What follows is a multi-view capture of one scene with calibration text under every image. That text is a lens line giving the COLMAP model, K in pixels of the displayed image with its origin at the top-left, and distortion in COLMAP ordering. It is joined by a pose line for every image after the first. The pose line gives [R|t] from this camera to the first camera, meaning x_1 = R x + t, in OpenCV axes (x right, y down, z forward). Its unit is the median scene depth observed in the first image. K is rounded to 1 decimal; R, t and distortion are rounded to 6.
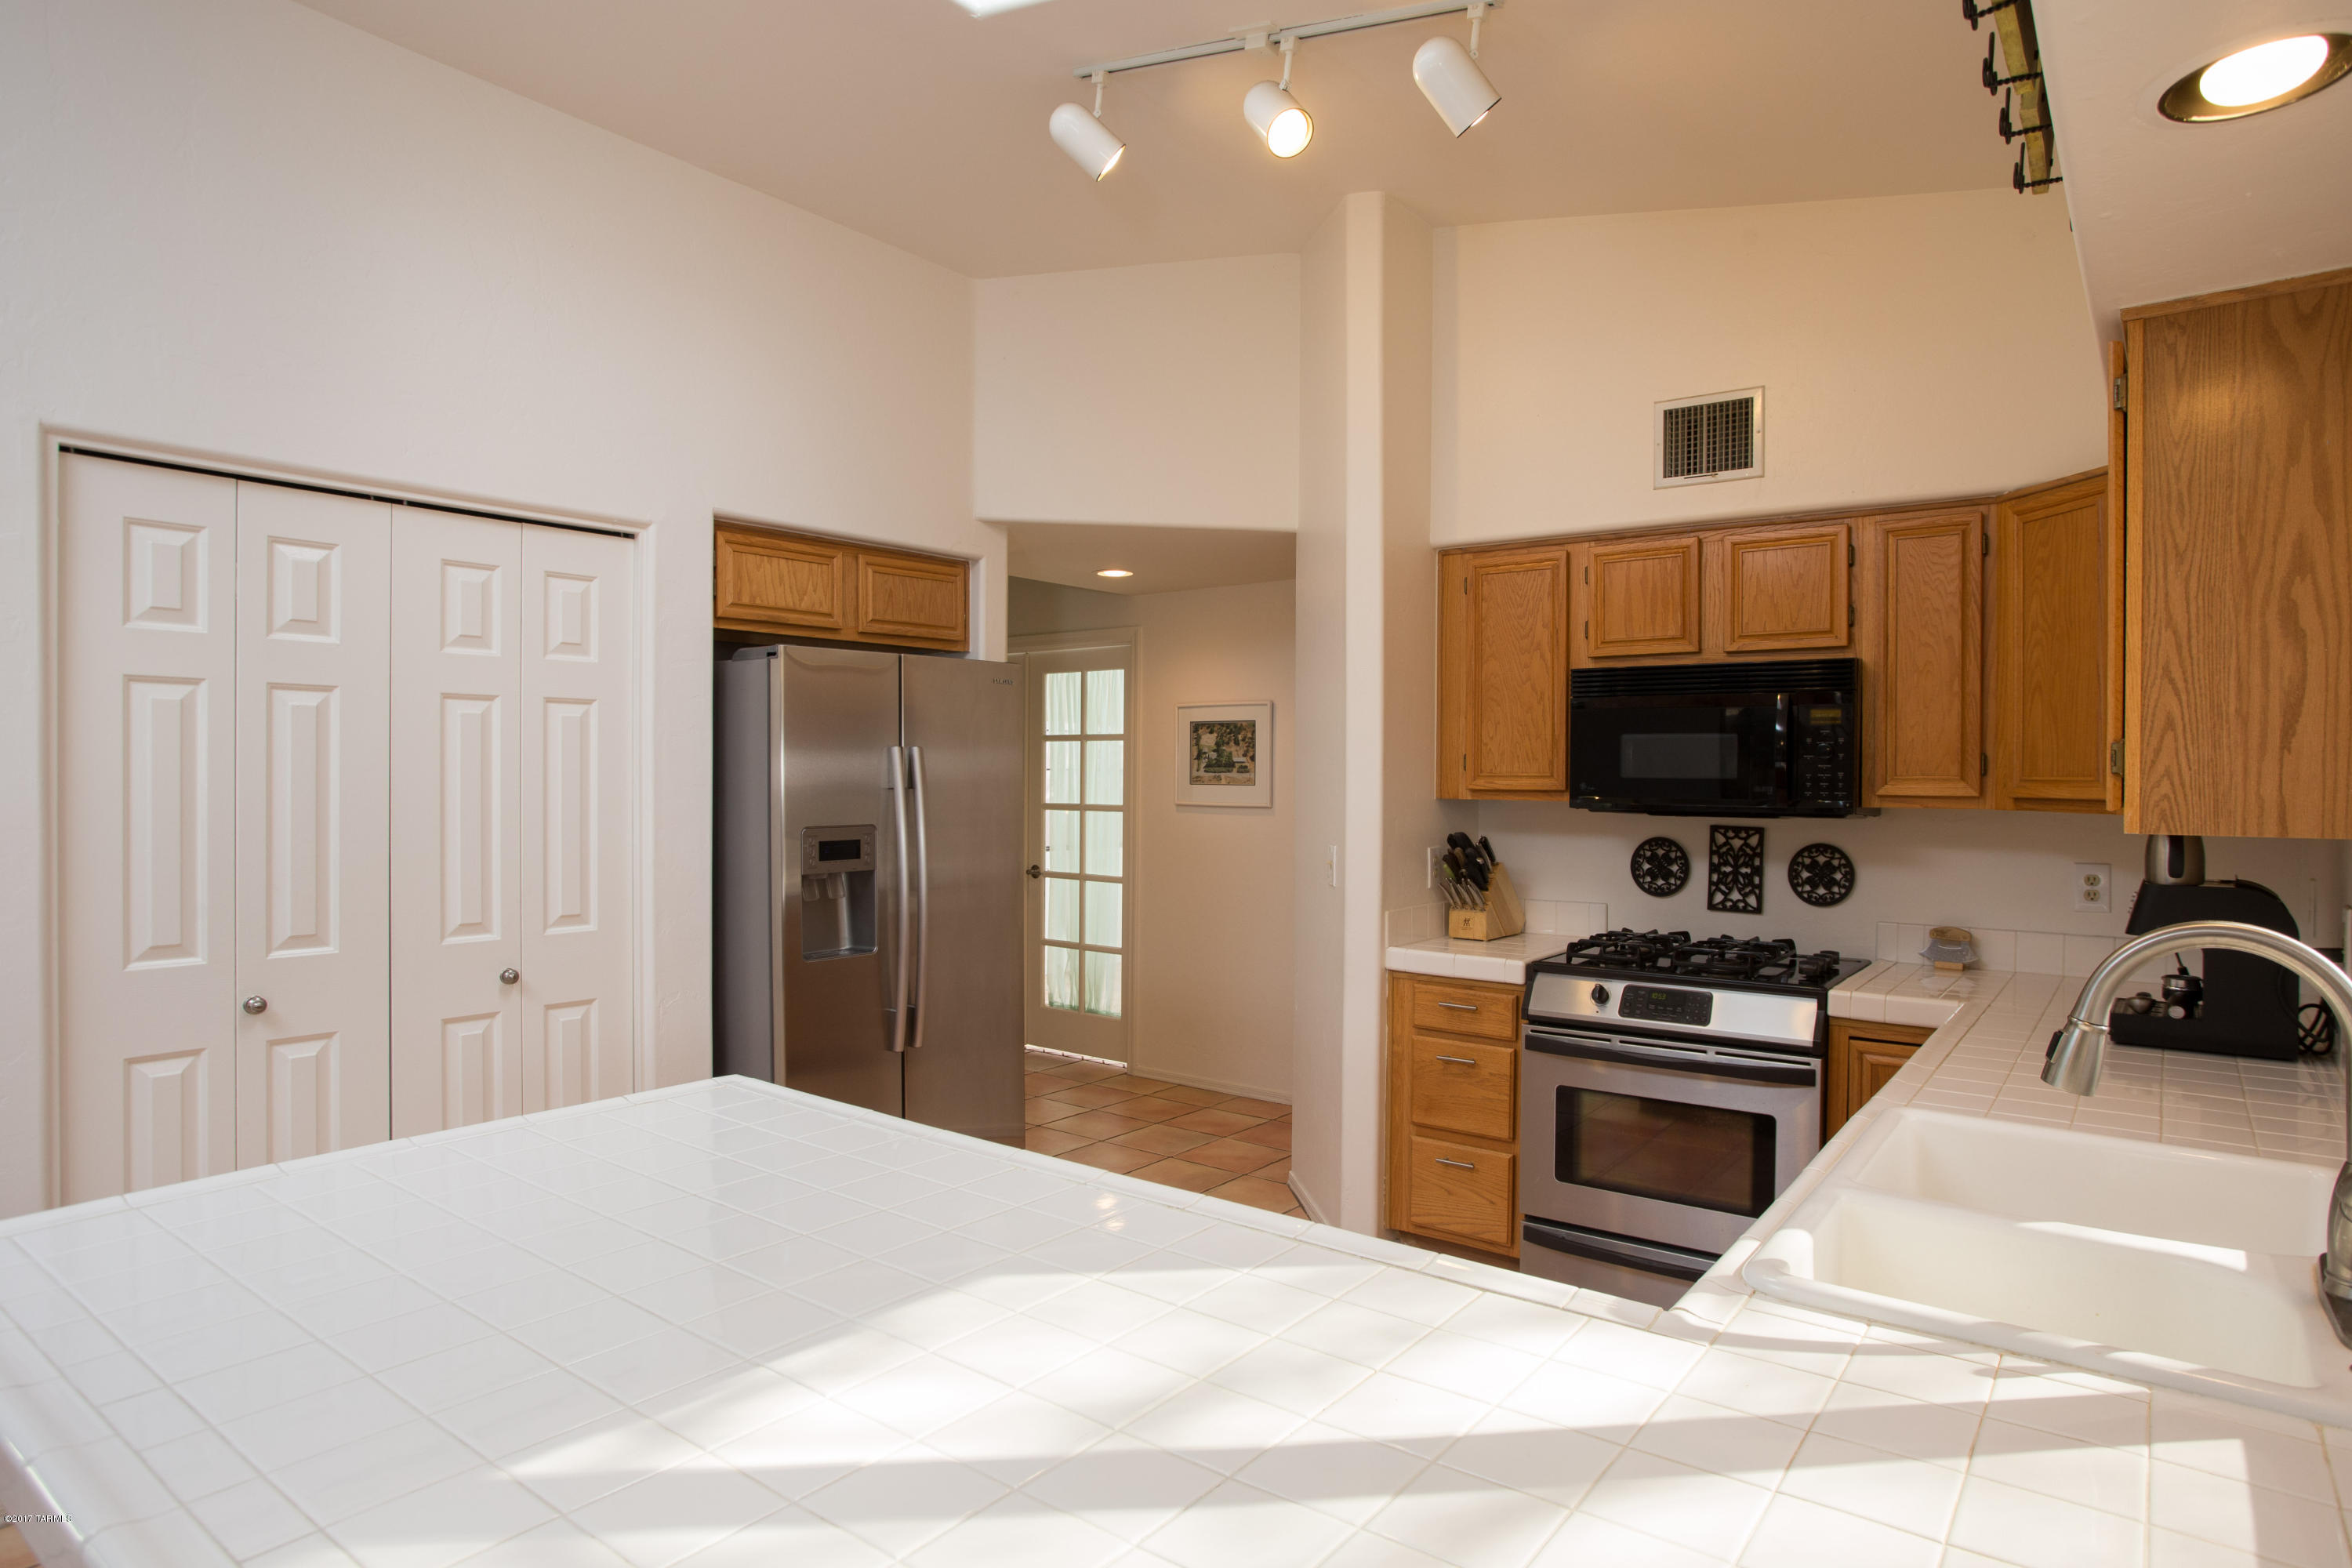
lens RADIAL K [[1325.3, 0, 1241.9], [0, 1325.3, 781.1], [0, 0, 1]] dist [-0.027007, 0.000360]
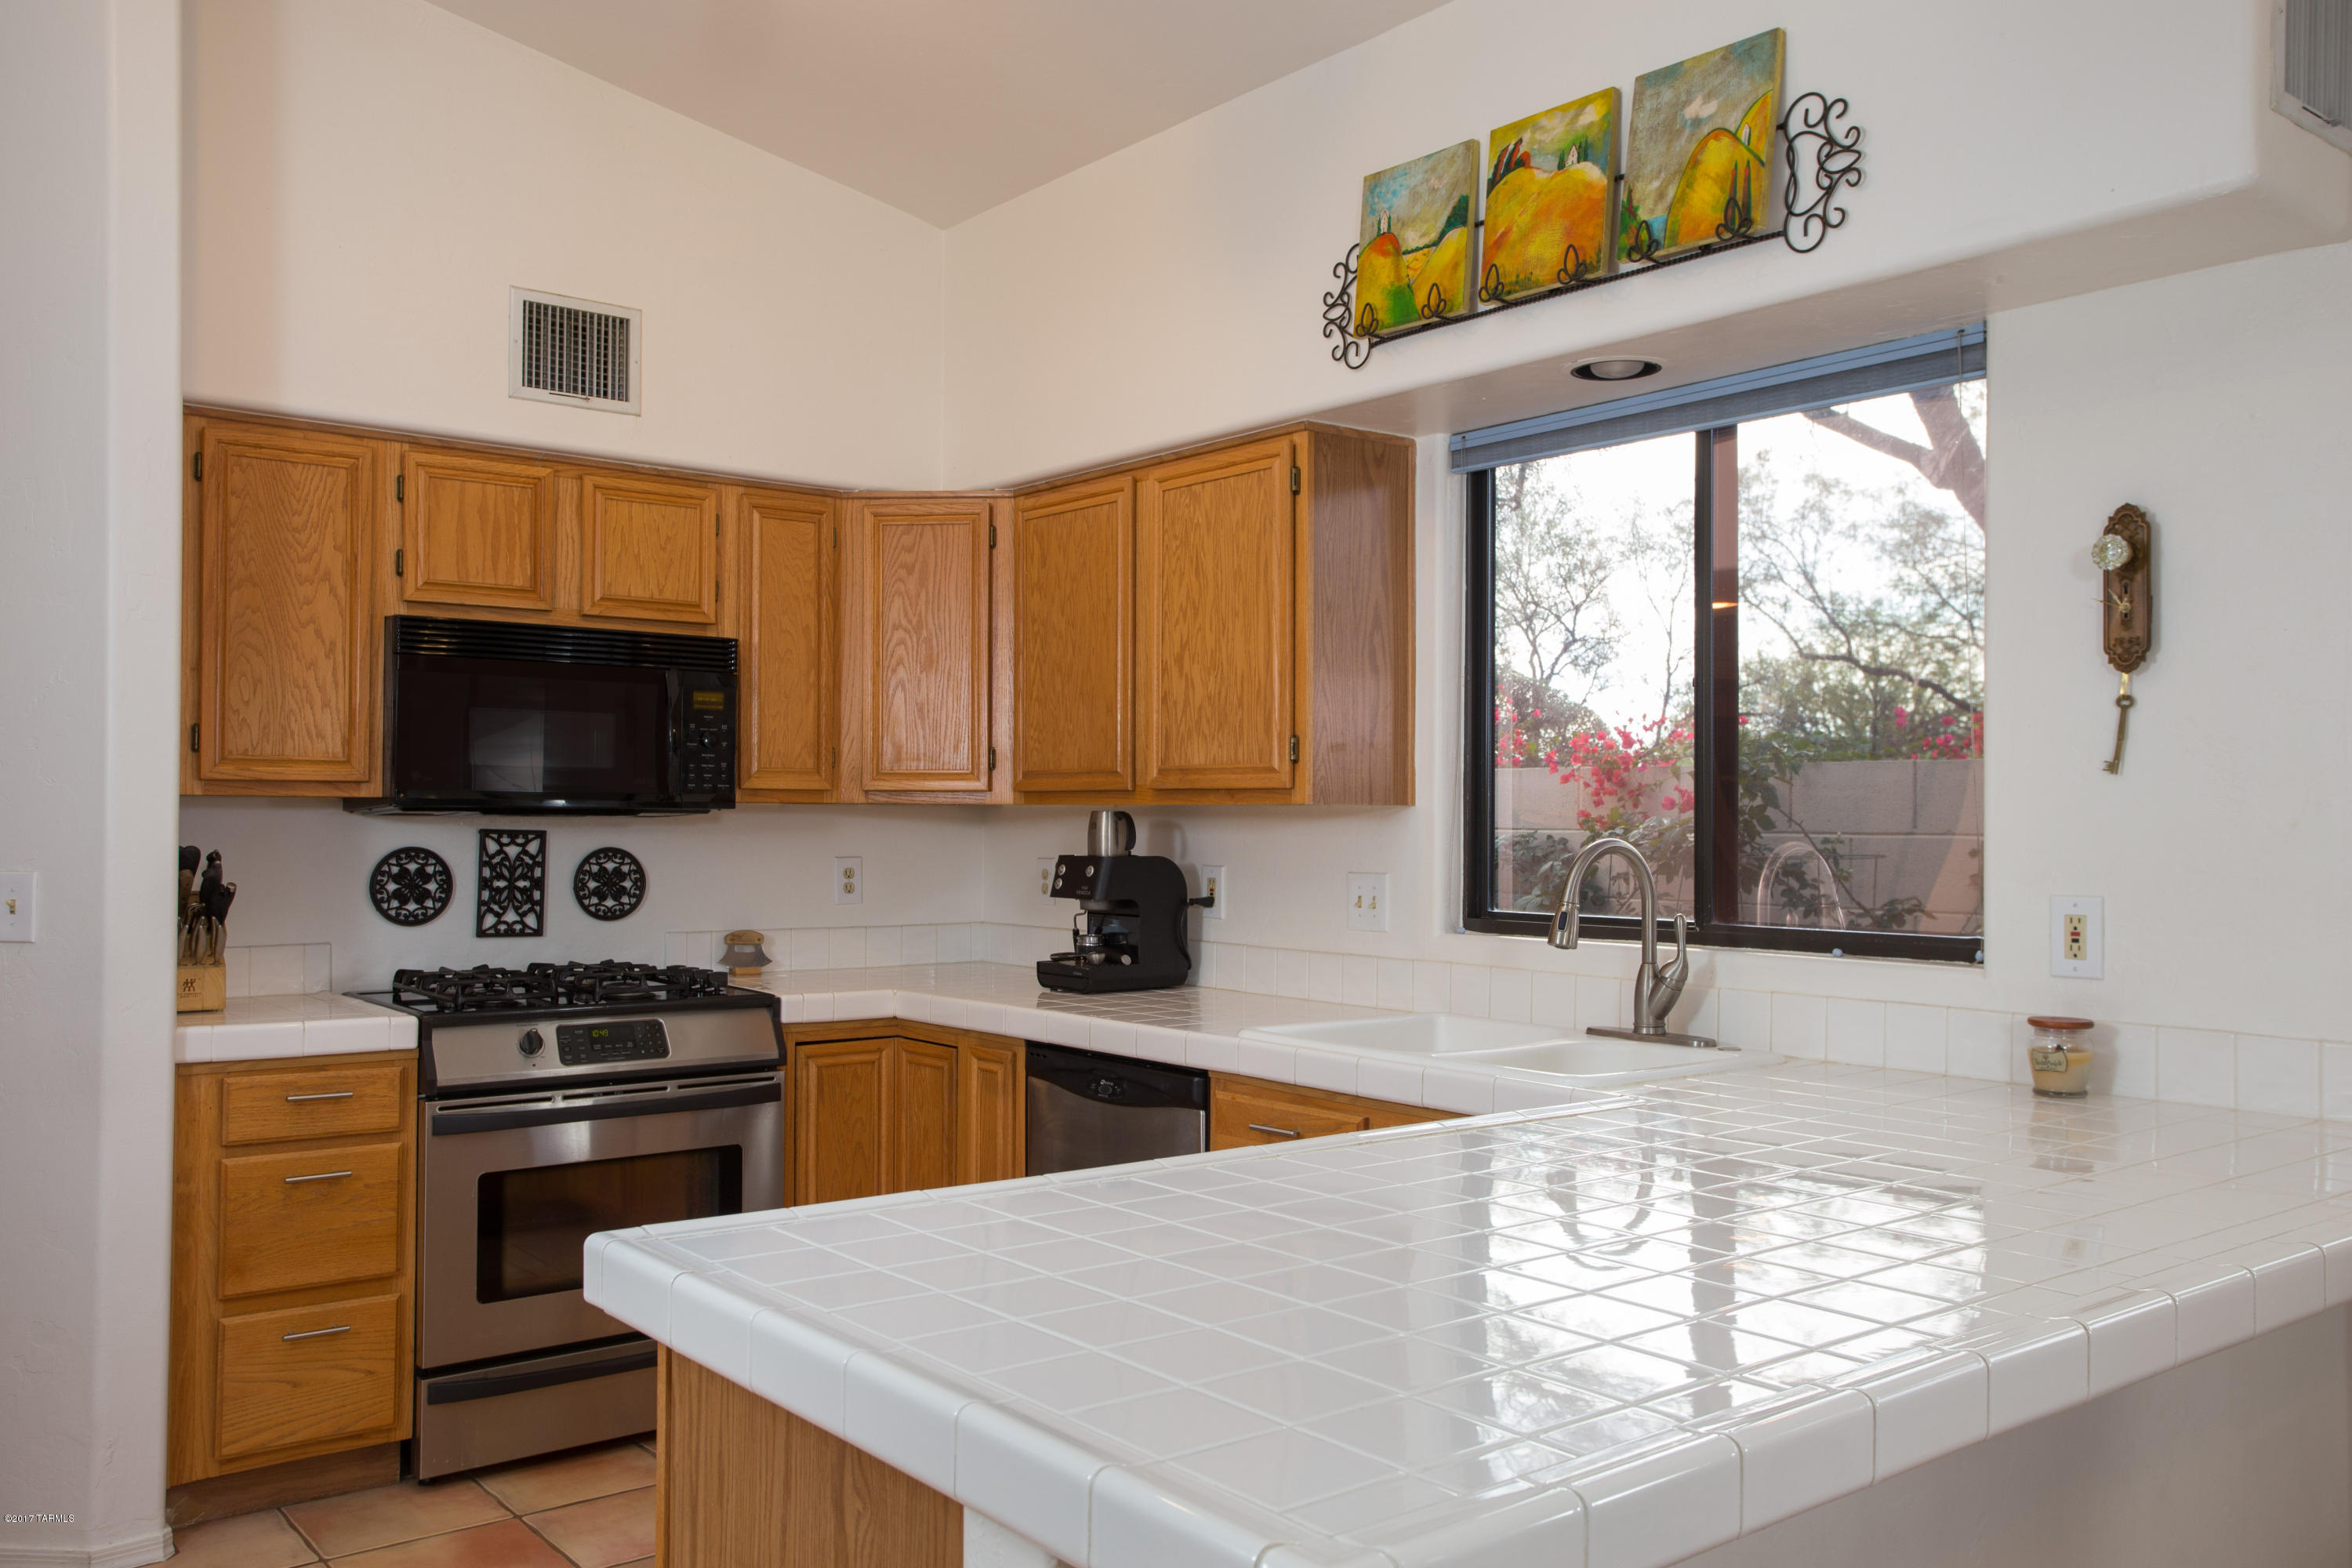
lens RADIAL K [[1913.6, 0, 1177.0], [0, 1913.6, 788.2], [0, 0, 1]] dist [-0.015292, 0.108611]
pose [[0.269165, 0.010624, 0.963036, -0.652797], [-0.000189, 0.999940, -0.010978, 0.022294], [-0.963094, 0.002773, 0.269150, 0.306502]]
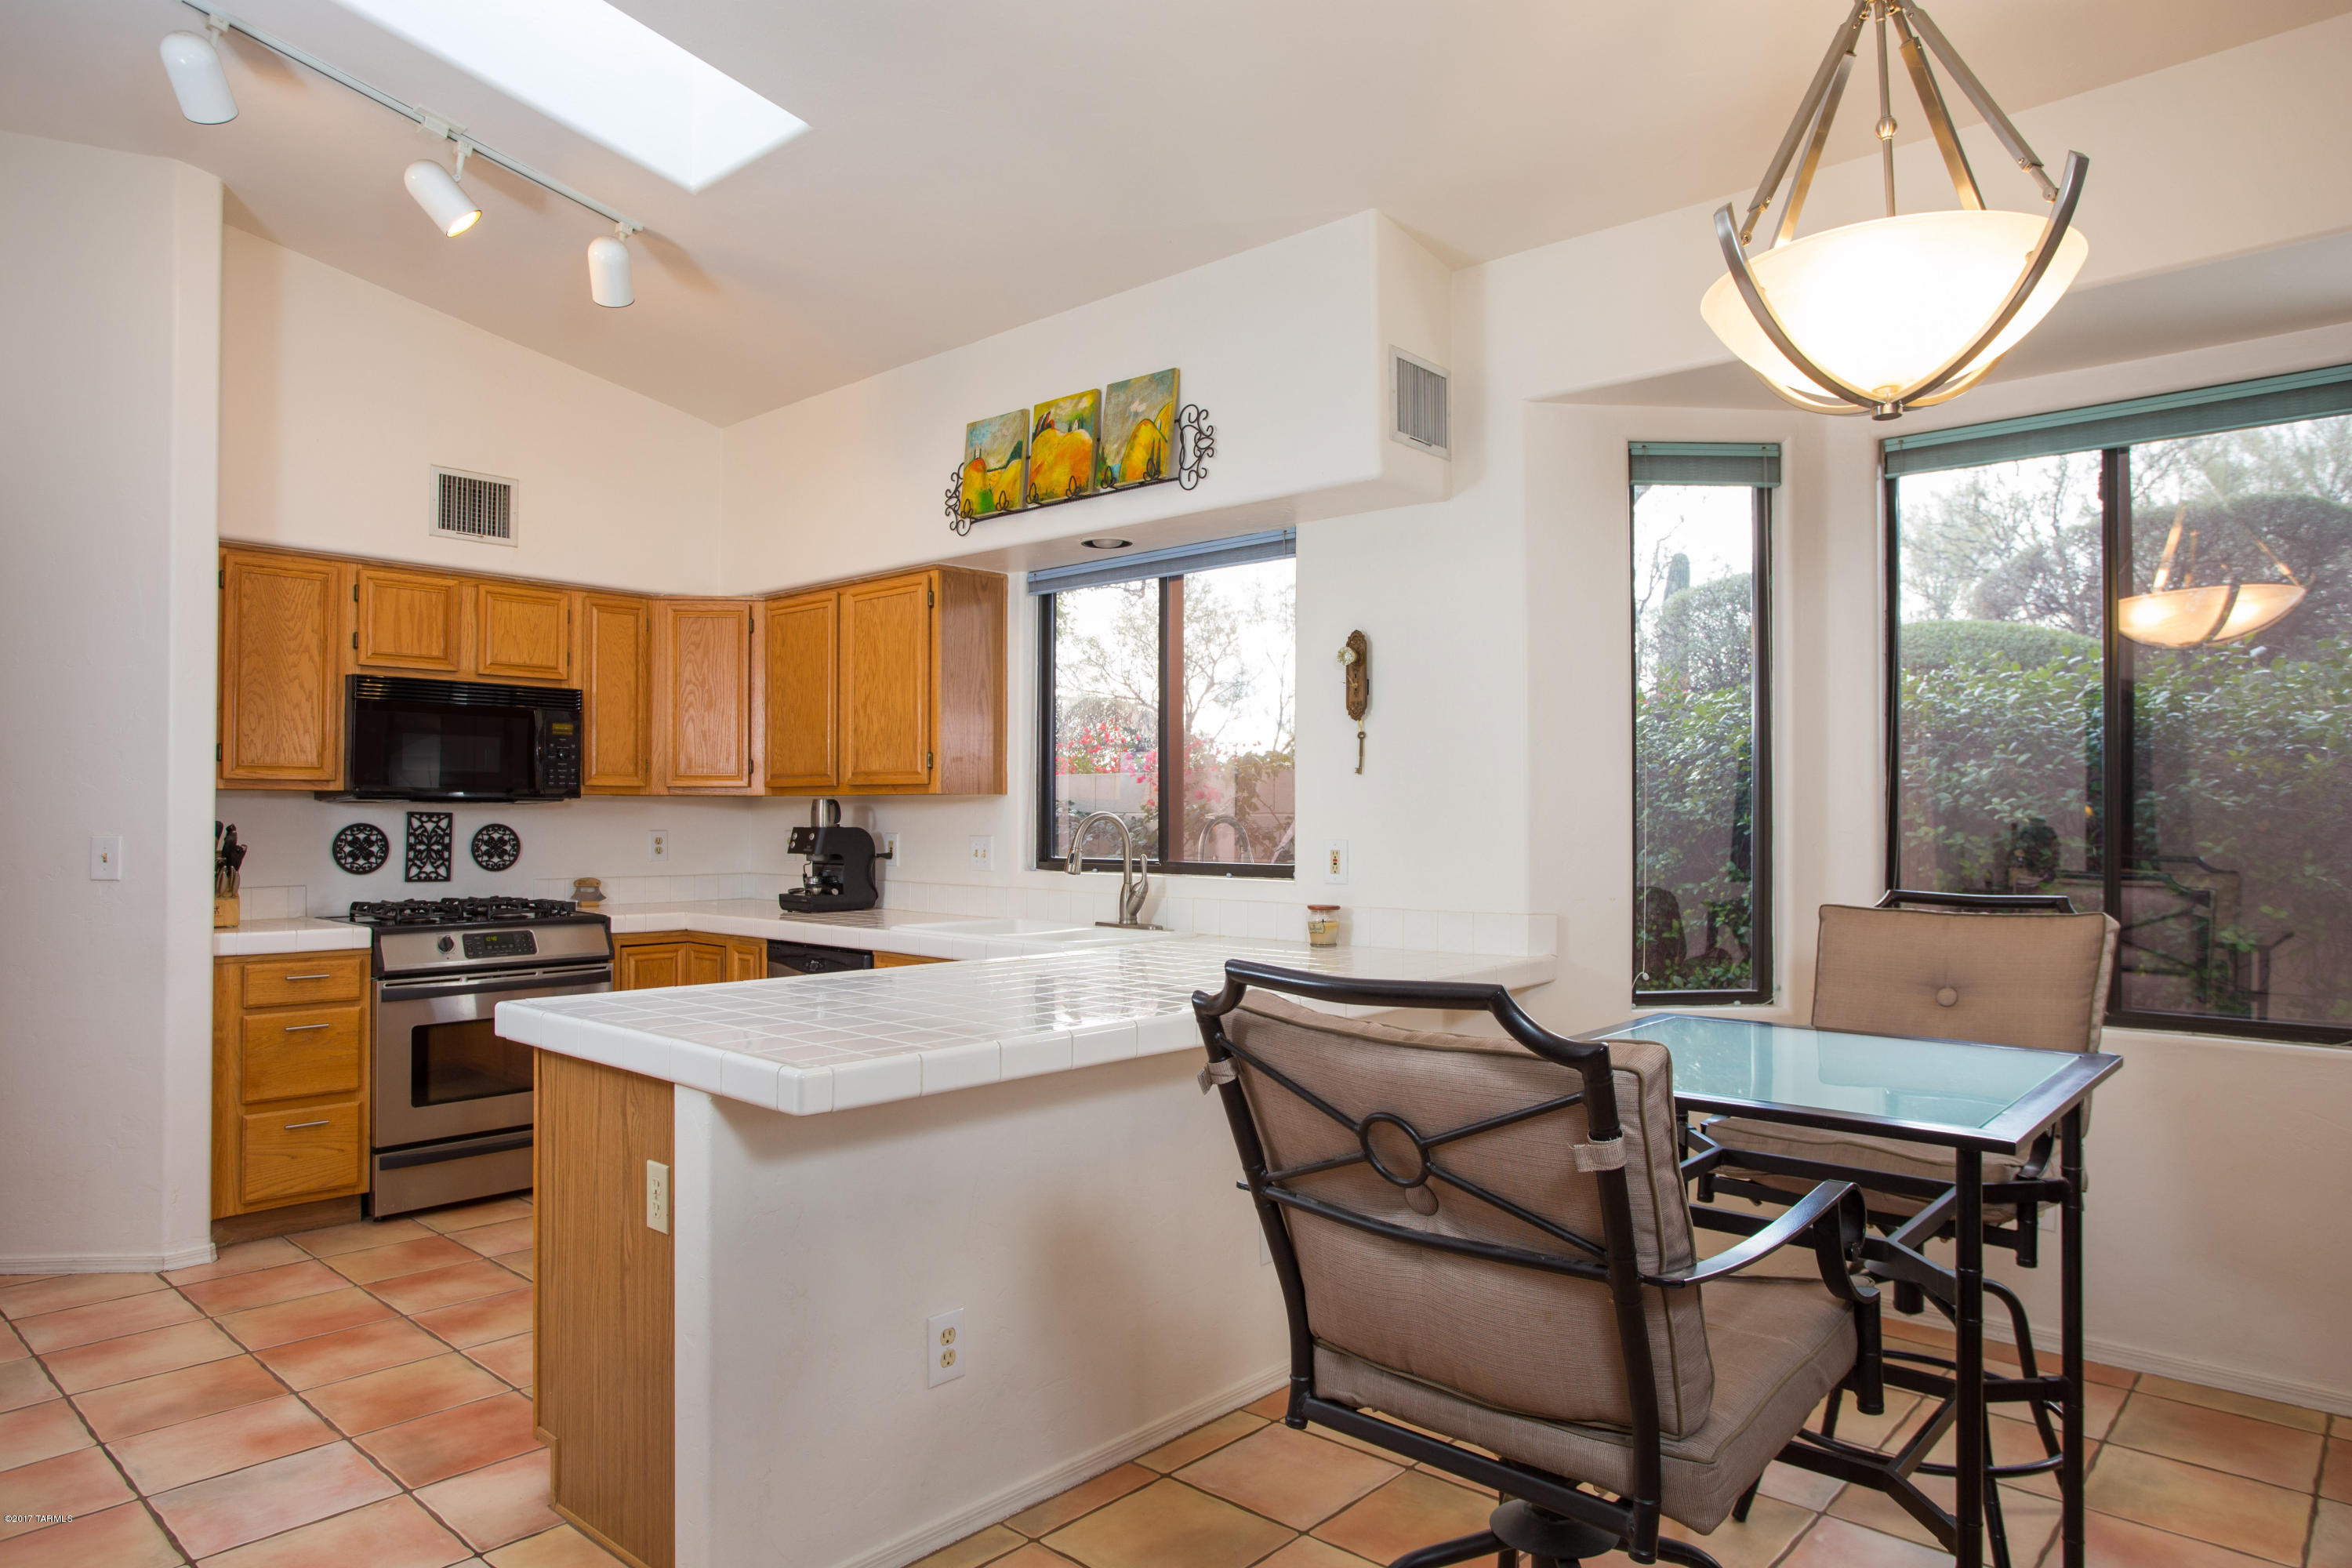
lens RADIAL K [[1454.0, 0, 1174.9], [0, 1454.0, 788.9], [0, 0, 1]] dist [-0.040924, 0.056506]
pose [[0.113888, 0.011936, 0.993422, -0.911794], [0.003288, 0.999918, -0.012391, 0.032250], [-0.993488, 0.004677, 0.113839, 0.157511]]
